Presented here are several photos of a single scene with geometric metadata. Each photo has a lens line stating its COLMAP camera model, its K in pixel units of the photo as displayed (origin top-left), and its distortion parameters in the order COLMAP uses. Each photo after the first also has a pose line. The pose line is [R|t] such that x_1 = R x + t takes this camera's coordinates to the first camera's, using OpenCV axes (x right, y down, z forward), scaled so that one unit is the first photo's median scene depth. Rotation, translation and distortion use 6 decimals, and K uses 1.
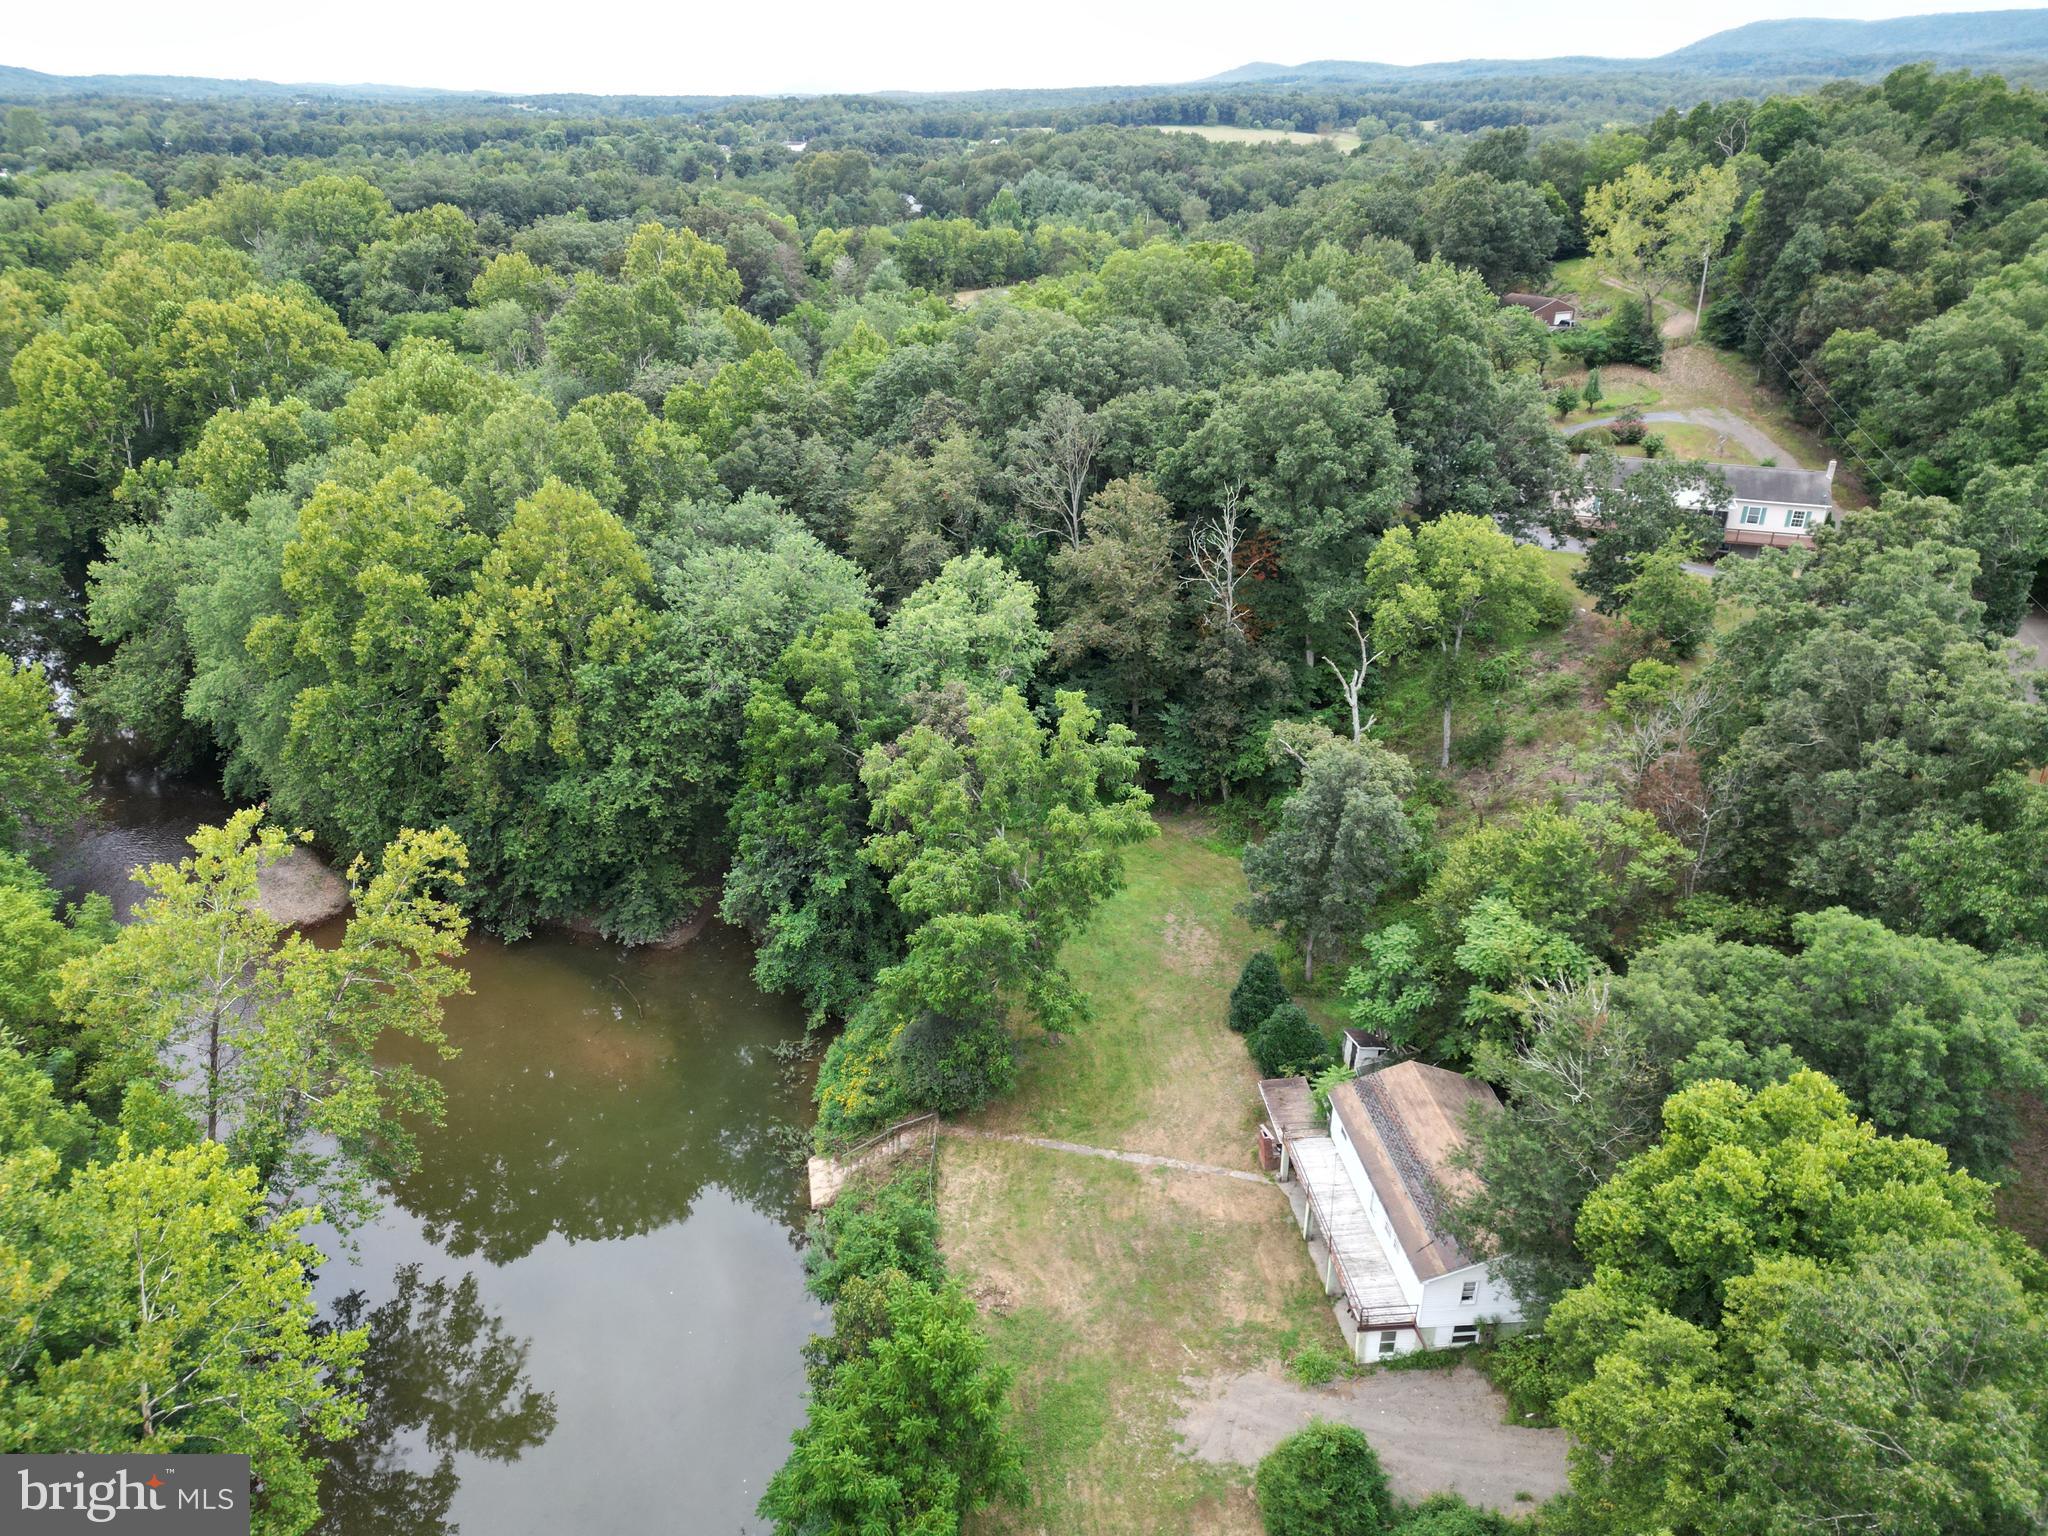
lens RADIAL K [[1428.9, 0, 1059.0], [0, 1428.9, 771.8], [0, 0, 1]] dist [0.084473, -0.074542]
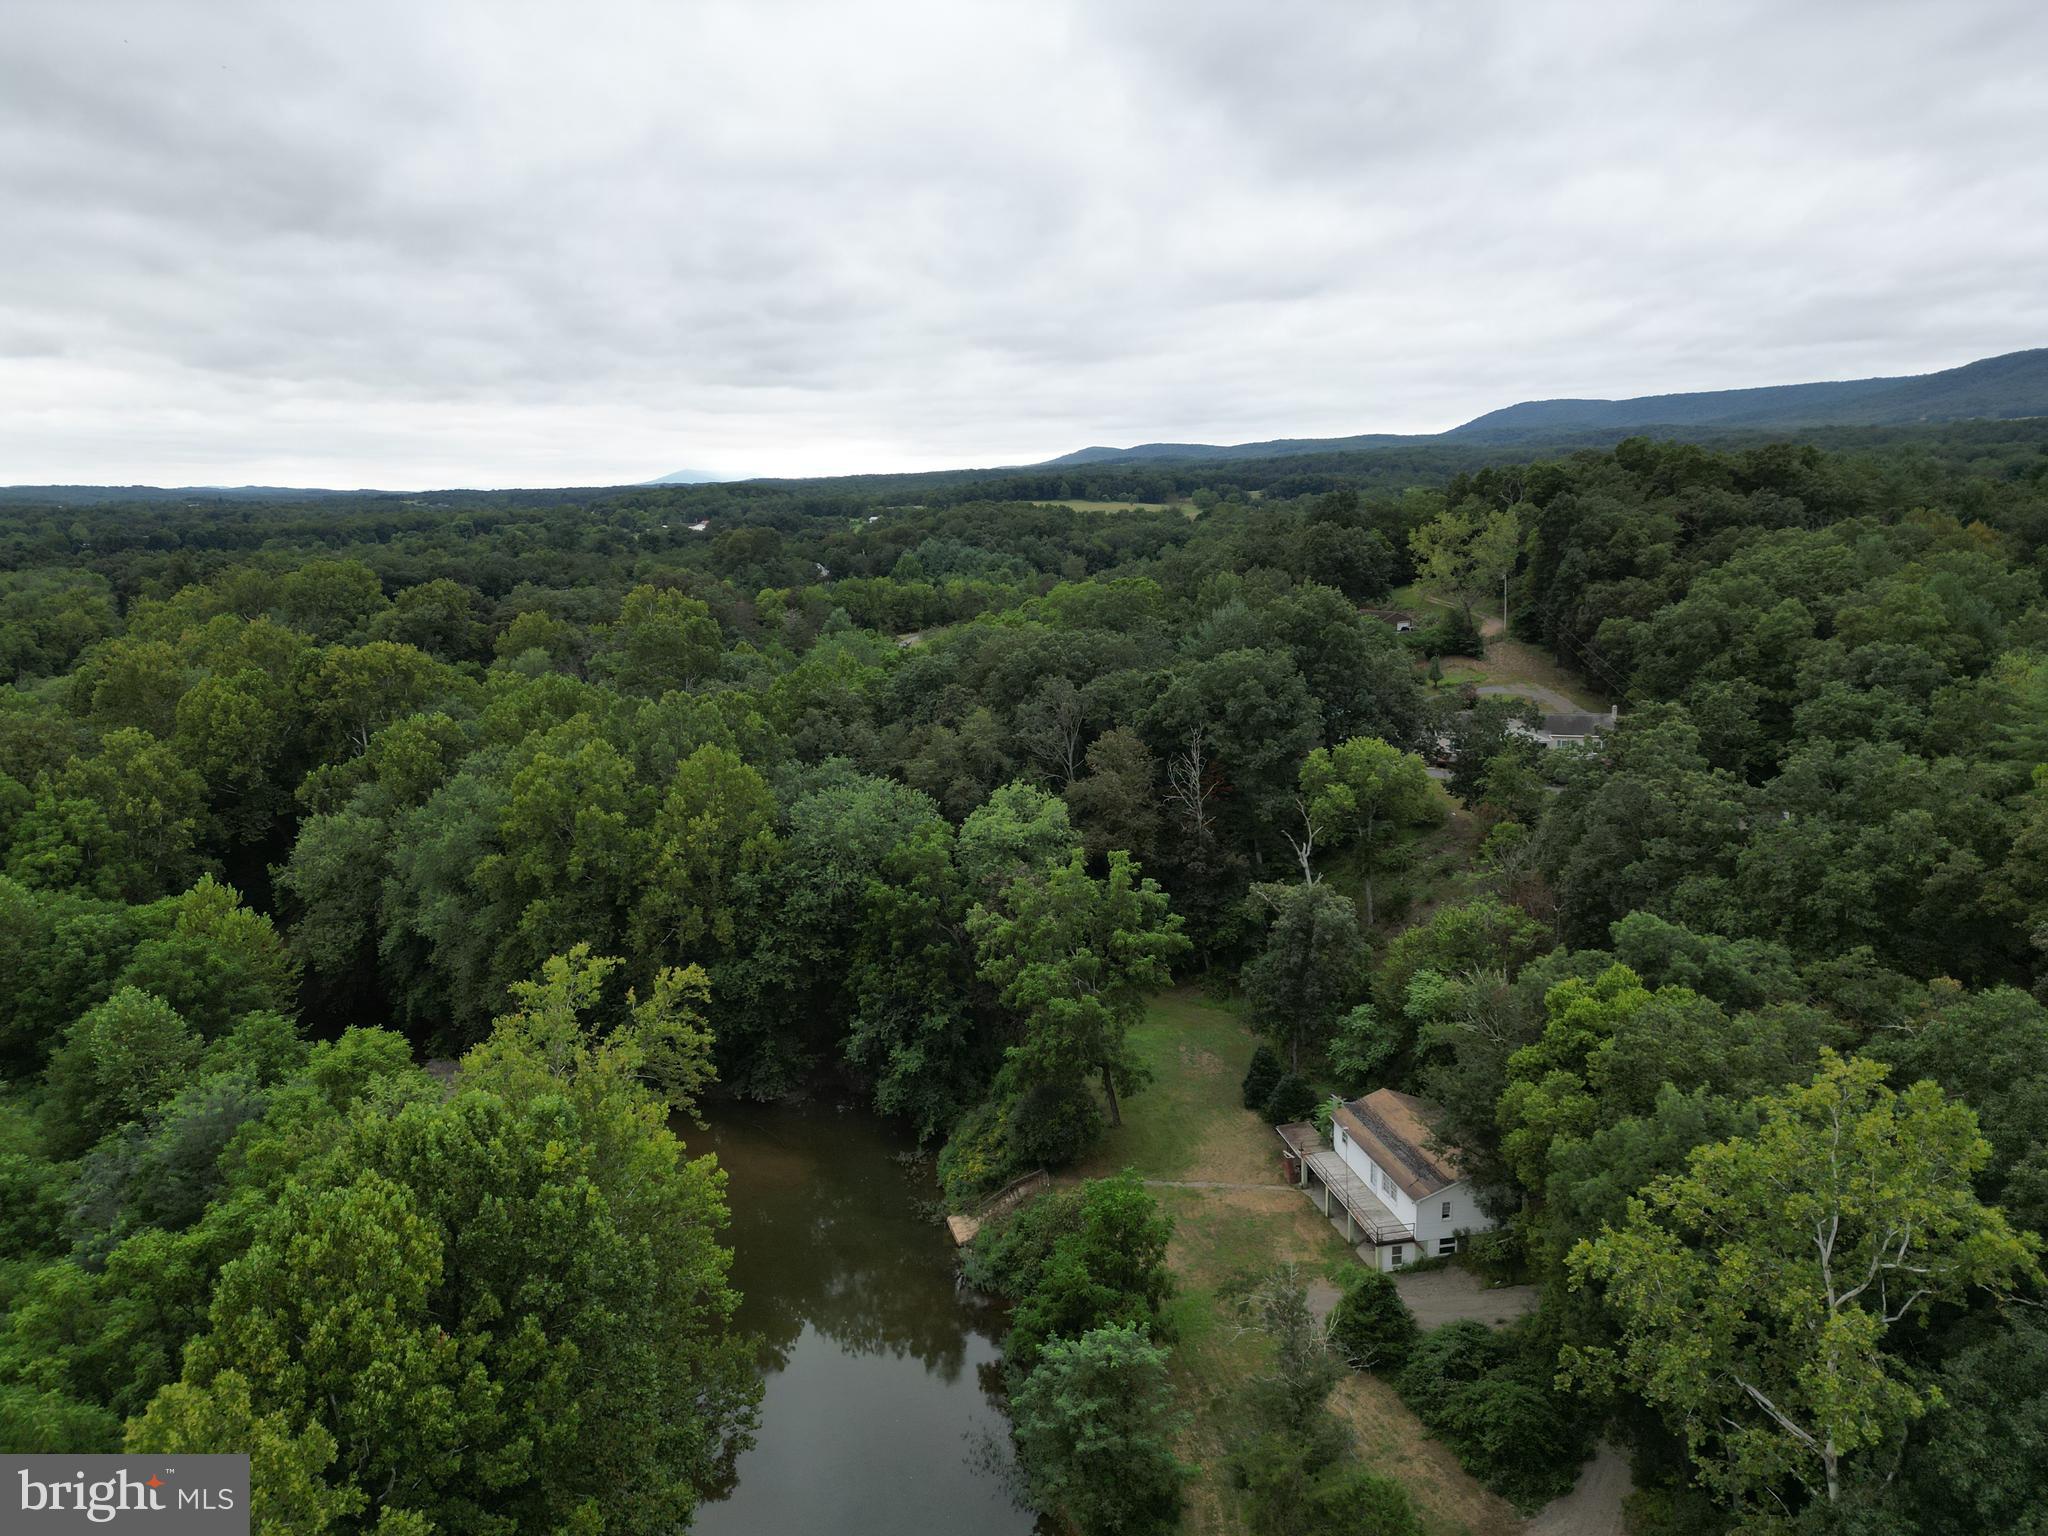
lens RADIAL K [[1690.9, 0, 1020.4], [0, 1690.9, 806.2], [0, 0, 1]] dist [0.157456, -0.283816]
pose [[0.992464, -0.049606, 0.112044, -0.226739], [0.075485, 0.967795, -0.240157, 0.244903], [-0.096523, 0.246805, 0.964246, -0.521303]]
